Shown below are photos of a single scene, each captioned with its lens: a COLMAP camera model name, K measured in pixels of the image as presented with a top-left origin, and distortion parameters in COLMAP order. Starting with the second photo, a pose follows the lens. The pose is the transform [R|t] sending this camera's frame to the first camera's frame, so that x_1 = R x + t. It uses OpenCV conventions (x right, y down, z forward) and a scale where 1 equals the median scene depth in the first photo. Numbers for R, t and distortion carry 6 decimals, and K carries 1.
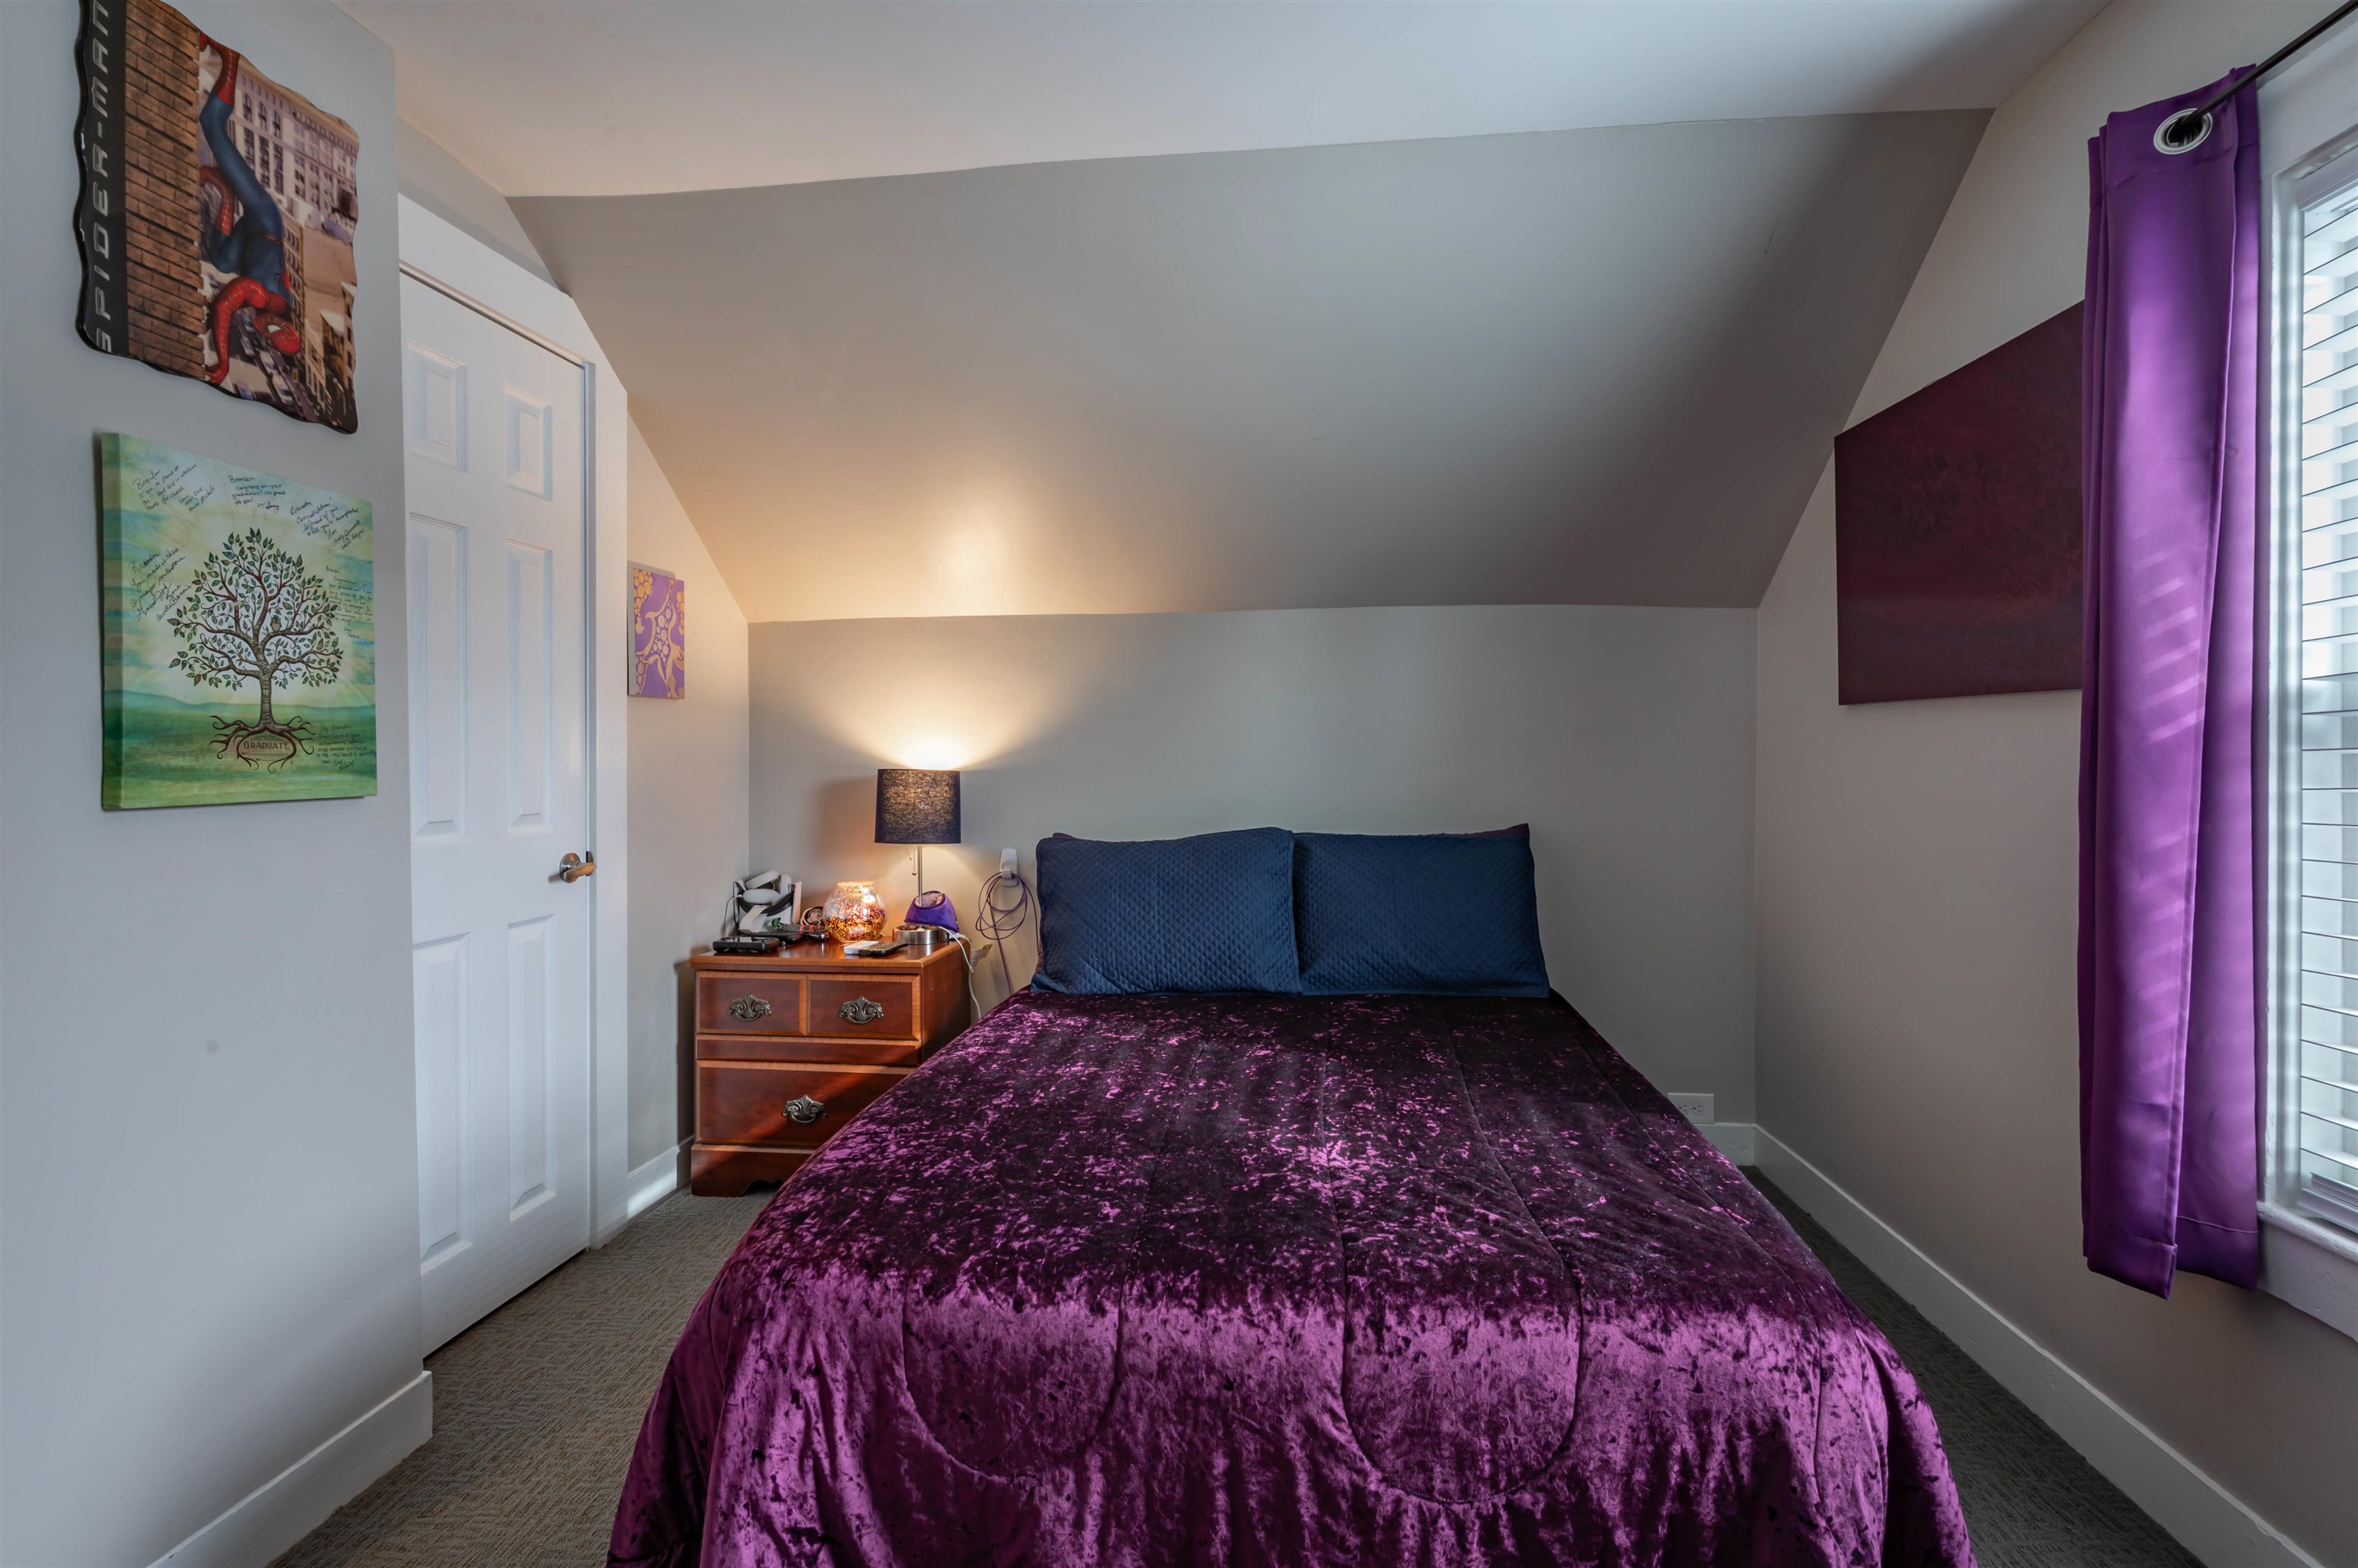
lens RADIAL K [[1169.5, 0, 1196.1], [0, 1169.5, 769.1], [0, 0, 1]] dist [-0.002465, 0.003305]
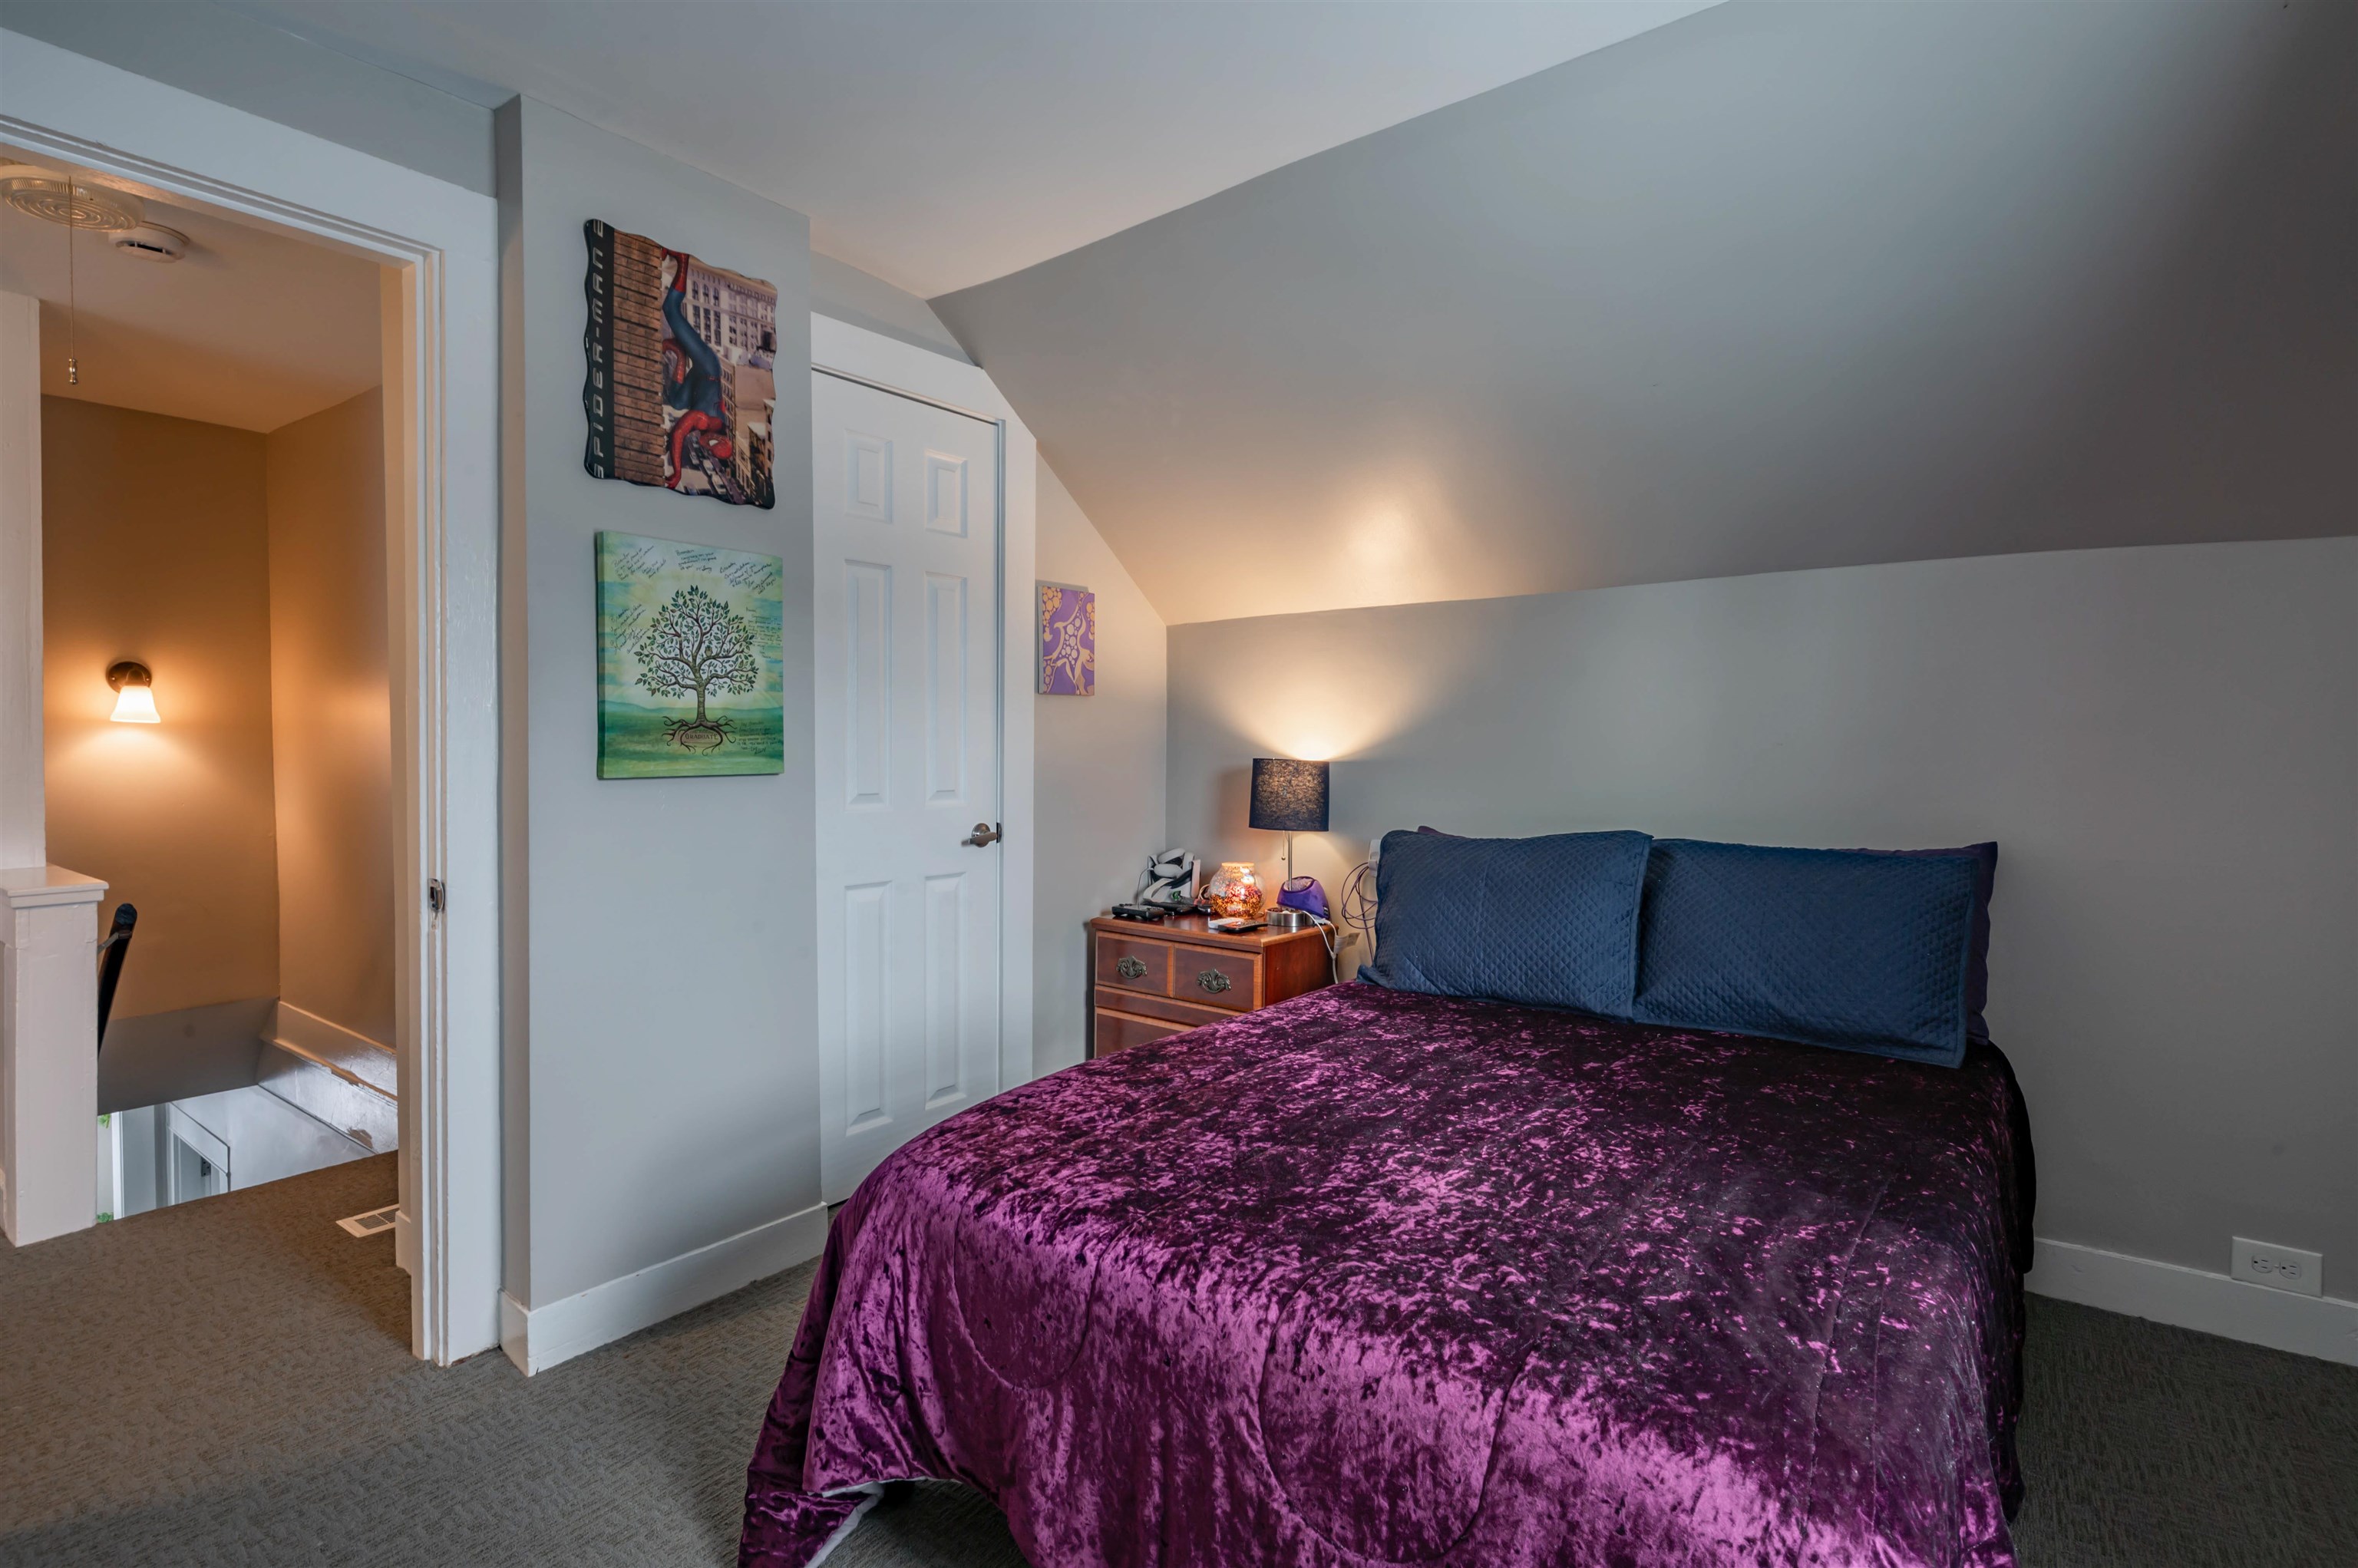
lens RADIAL K [[1169.5, 0, 1130.5], [0, 1169.5, 777.6], [0, 0, 1]] dist [-0.002465, 0.003305]
pose [[0.832377, 0.023361, -0.553718, 0.434500], [-0.013356, 0.999667, 0.022097, -0.008686], [0.554049, -0.010997, 0.832411, 0.097834]]
